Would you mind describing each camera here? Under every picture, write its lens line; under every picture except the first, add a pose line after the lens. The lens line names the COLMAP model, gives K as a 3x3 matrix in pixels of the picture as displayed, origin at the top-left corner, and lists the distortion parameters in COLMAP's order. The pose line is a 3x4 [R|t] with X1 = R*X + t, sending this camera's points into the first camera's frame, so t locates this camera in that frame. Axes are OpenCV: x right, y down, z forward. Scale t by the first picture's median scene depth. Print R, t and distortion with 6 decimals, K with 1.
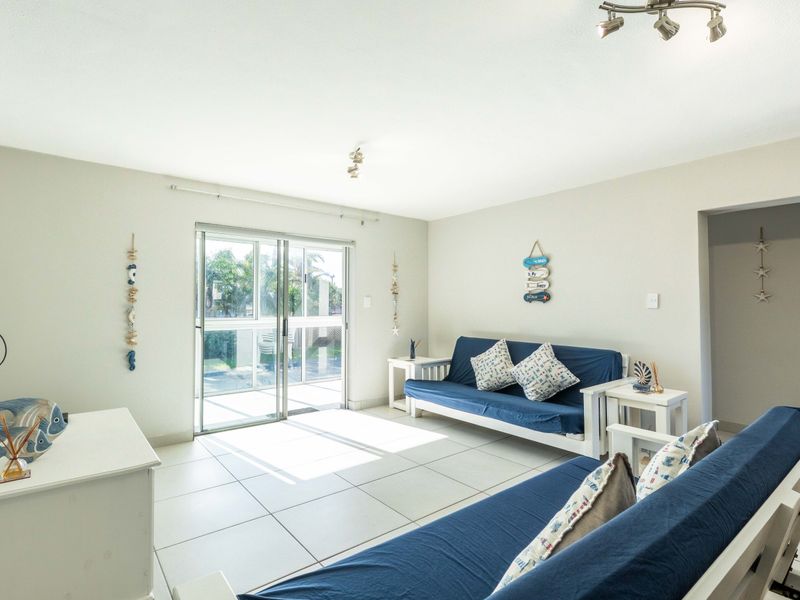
lens RADIAL K [[417.5, 0, 388.0], [0, 417.5, 300.0], [0, 0, 1]] dist [-0.000732, 0.000287]
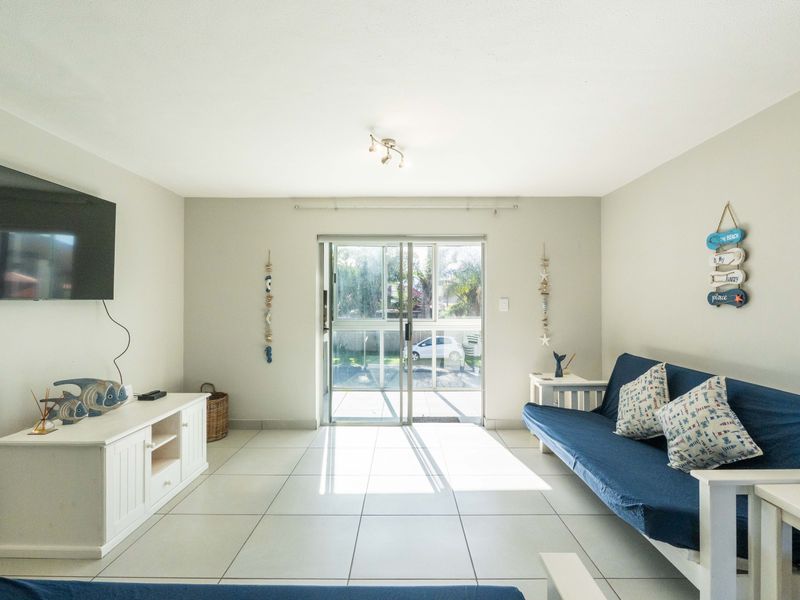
lens RADIAL K [[413.1, 0, 399.2], [0, 413.1, 302.9], [0, 0, 1]] dist [-0.002466, -0.000755]
pose [[0.778996, -0.003357, -0.627020, 0.372917], [0.010924, 0.999907, 0.008218, -0.010262], [0.626934, -0.013251, 0.778960, 0.252375]]
